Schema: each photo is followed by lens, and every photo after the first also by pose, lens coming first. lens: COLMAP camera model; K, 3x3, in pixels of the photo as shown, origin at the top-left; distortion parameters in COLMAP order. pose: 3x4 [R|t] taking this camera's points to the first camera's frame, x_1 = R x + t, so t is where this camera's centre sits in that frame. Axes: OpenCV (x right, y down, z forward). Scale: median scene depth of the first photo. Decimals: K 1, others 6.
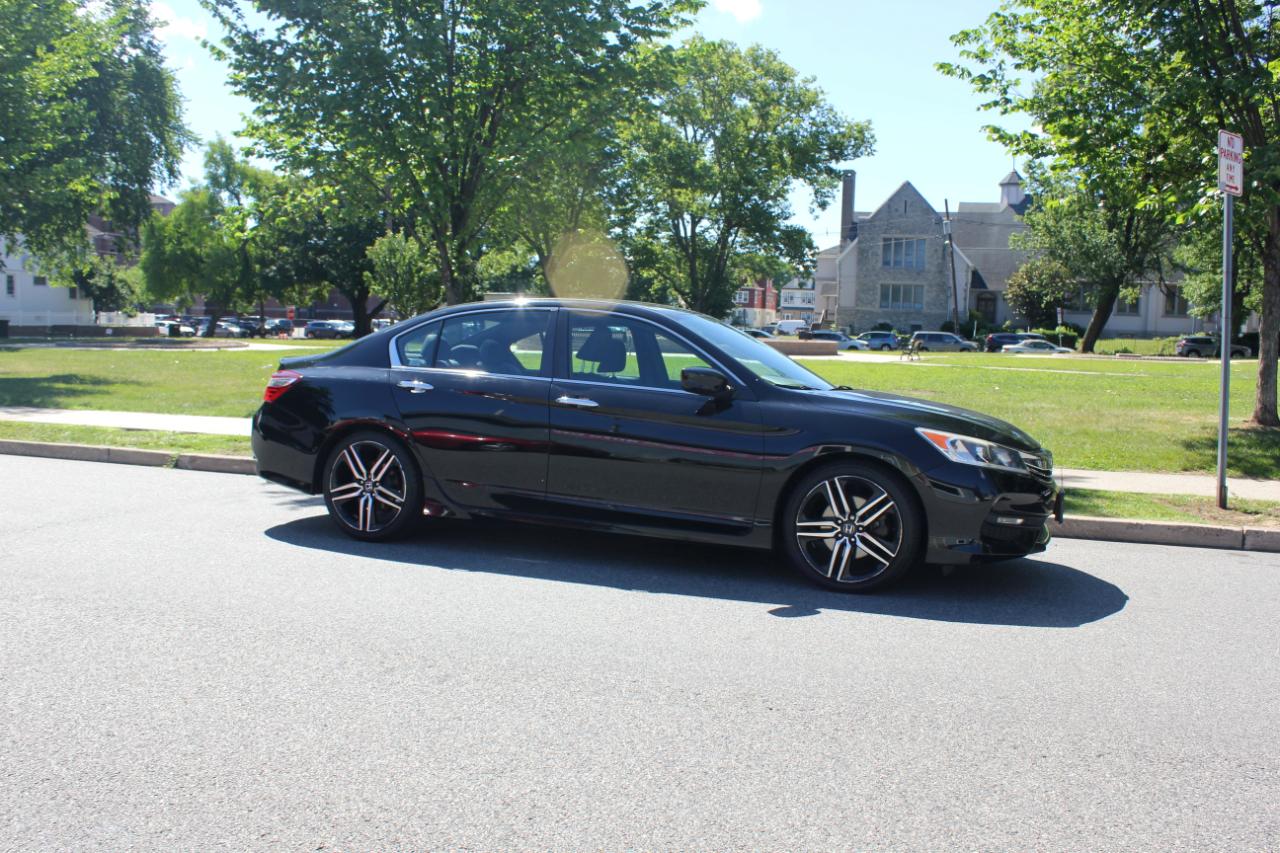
lens RADIAL K [[1262.4, 0, 608.6], [0, 1262.4, 430.3], [0, 0, 1]] dist [-0.171832, 0.257158]
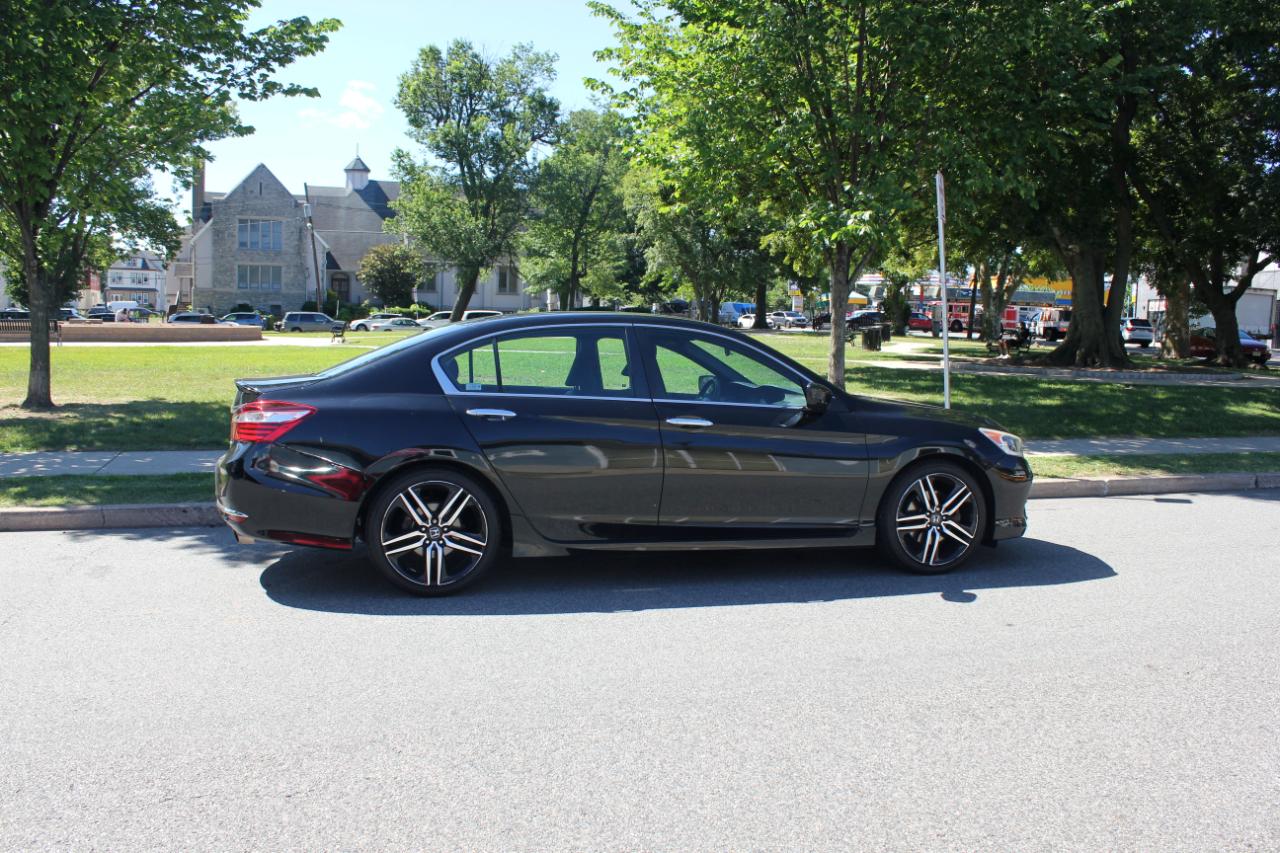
lens RADIAL K [[1212.0, 0, 643.5], [0, 1212.0, 424.7], [0, 0, 1]] dist [-0.152923, 0.147388]
pose [[0.818092, -0.061605, 0.571779, -0.075679], [0.050078, 0.998100, 0.035888, -0.006991], [-0.572903, -0.000726, 0.819623, 0.027396]]
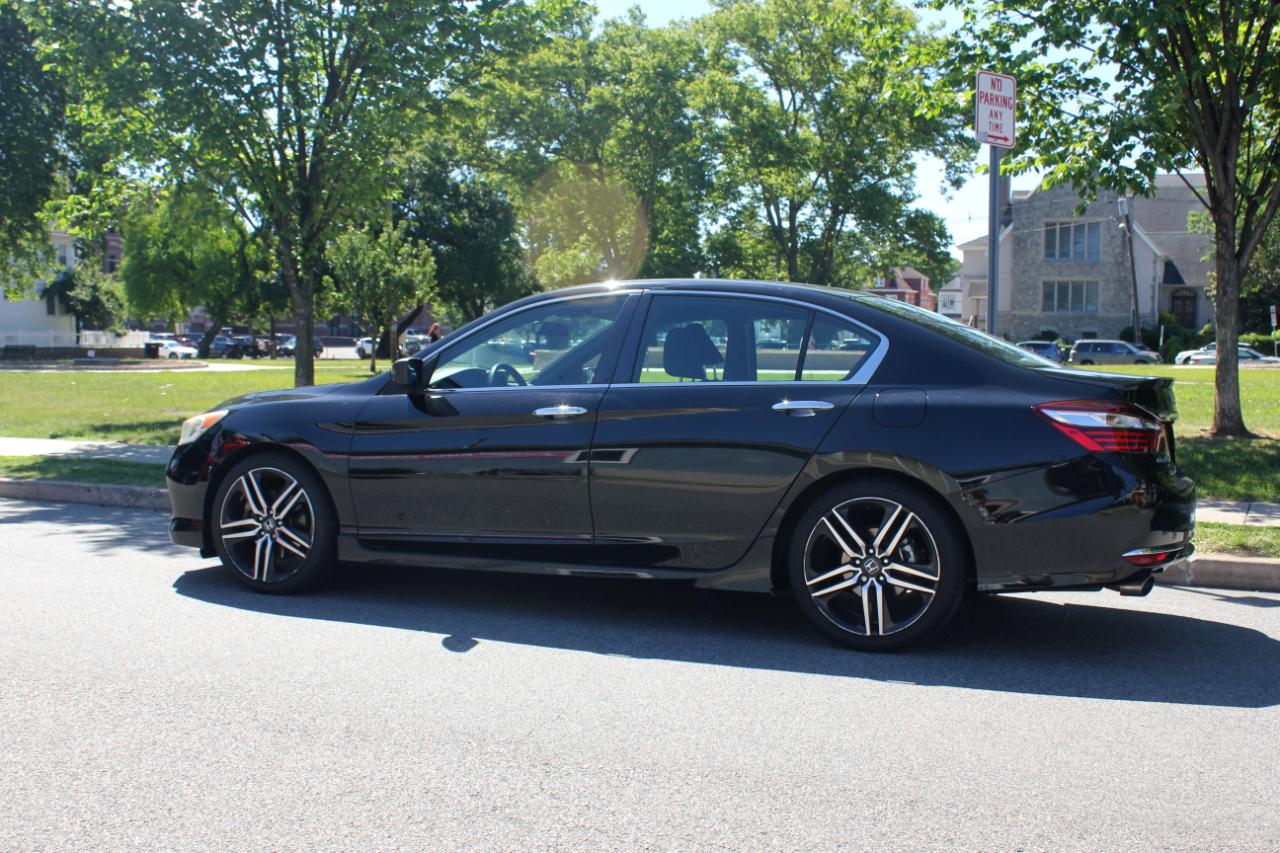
lens RADIAL K [[1593.5, 0, 639.8], [0, 1593.5, 426.7], [0, 0, 1]] dist [-0.080192, 0.107805]
pose [[0.992431, -0.008687, -0.122497, 0.096126], [0.004072, 0.999274, -0.037867, 0.012011], [0.122737, 0.037081, 0.991746, -0.017538]]
